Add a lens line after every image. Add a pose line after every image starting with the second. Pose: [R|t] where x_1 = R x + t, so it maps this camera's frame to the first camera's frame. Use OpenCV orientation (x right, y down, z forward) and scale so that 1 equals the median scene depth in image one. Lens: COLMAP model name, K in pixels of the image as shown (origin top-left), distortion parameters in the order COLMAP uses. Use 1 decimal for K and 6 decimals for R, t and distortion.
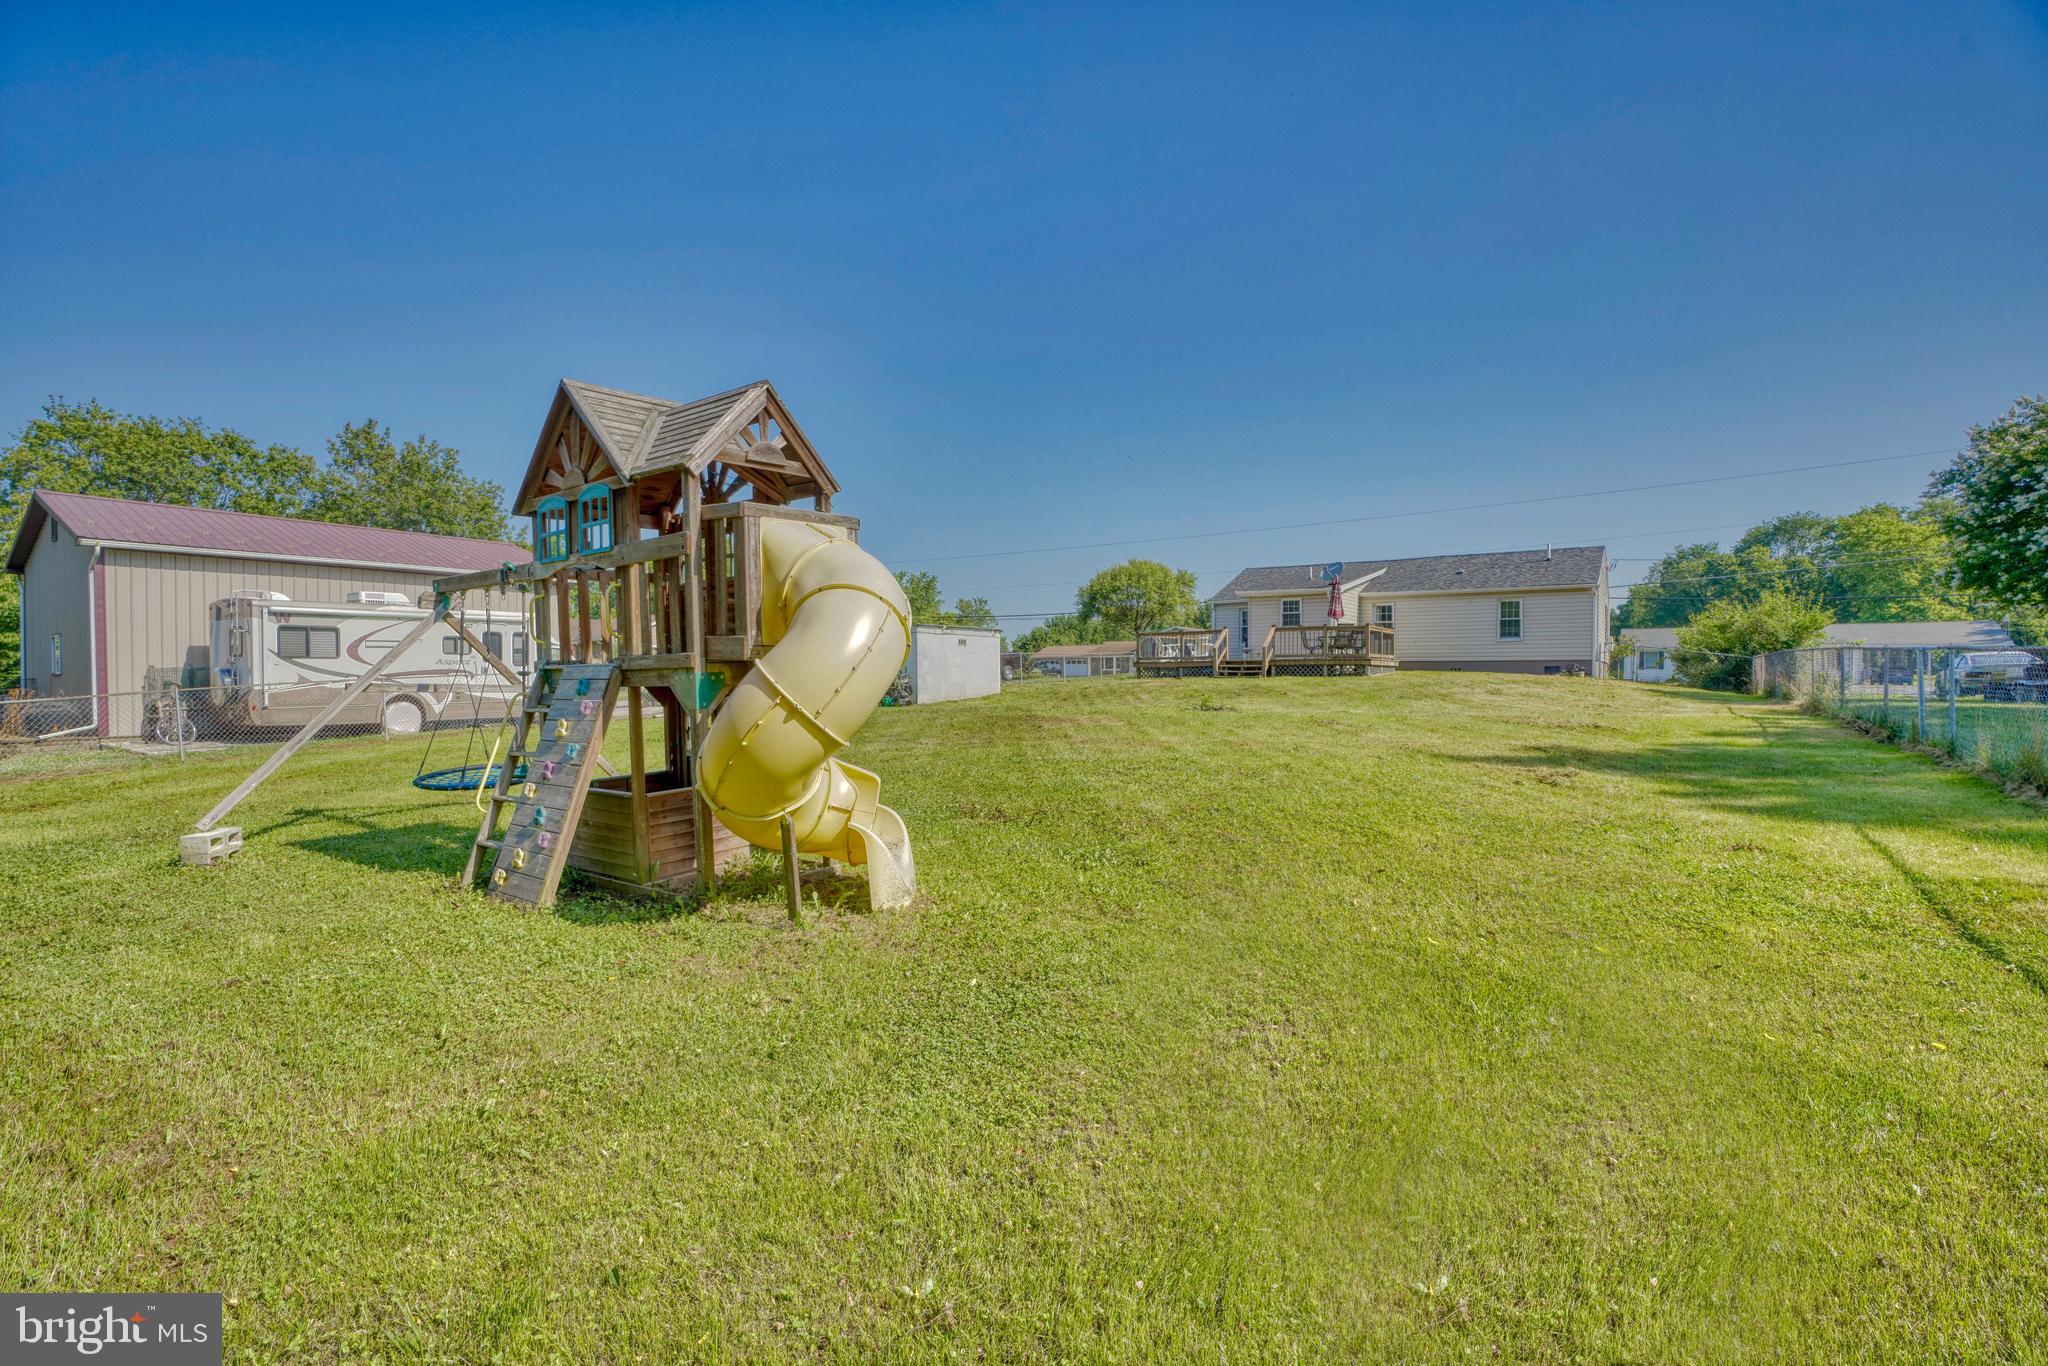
lens RADIAL K [[931.6, 0, 1011.3], [0, 931.6, 683.8], [0, 0, 1]] dist [-0.053266, 0.011961]
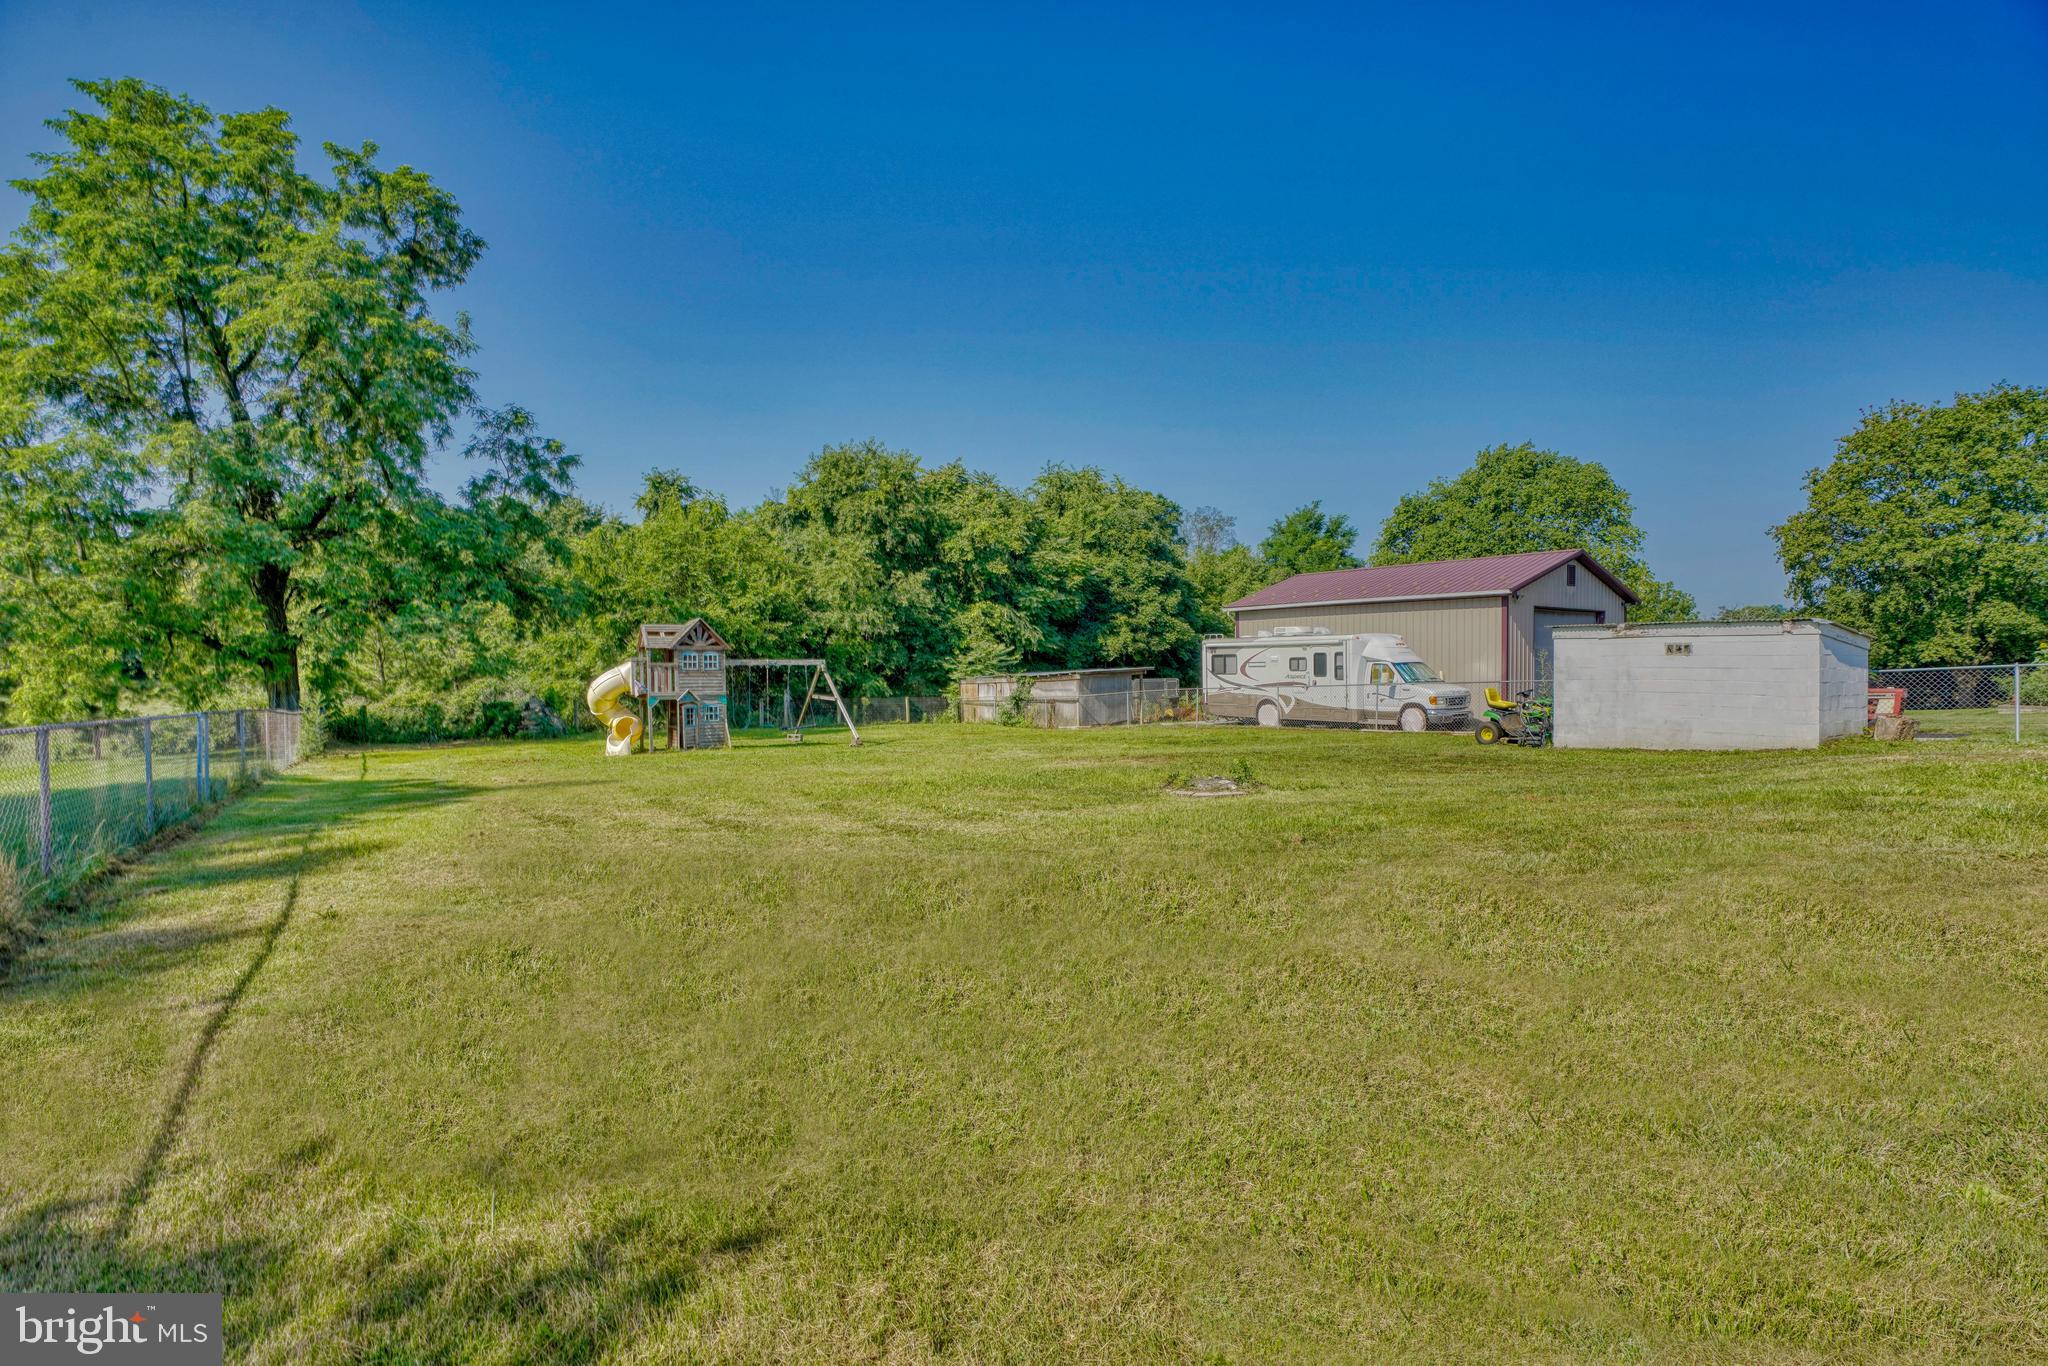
lens RADIAL K [[931.6, 0, 1024.2], [0, 931.6, 672.7], [0, 0, 1]] dist [-0.053266, 0.011961]
pose [[-0.346285, 0.013792, -0.938028, 0.818433], [-0.005756, 0.999842, 0.016825, -0.050977], [0.938112, 0.011226, -0.346151, 1.112009]]
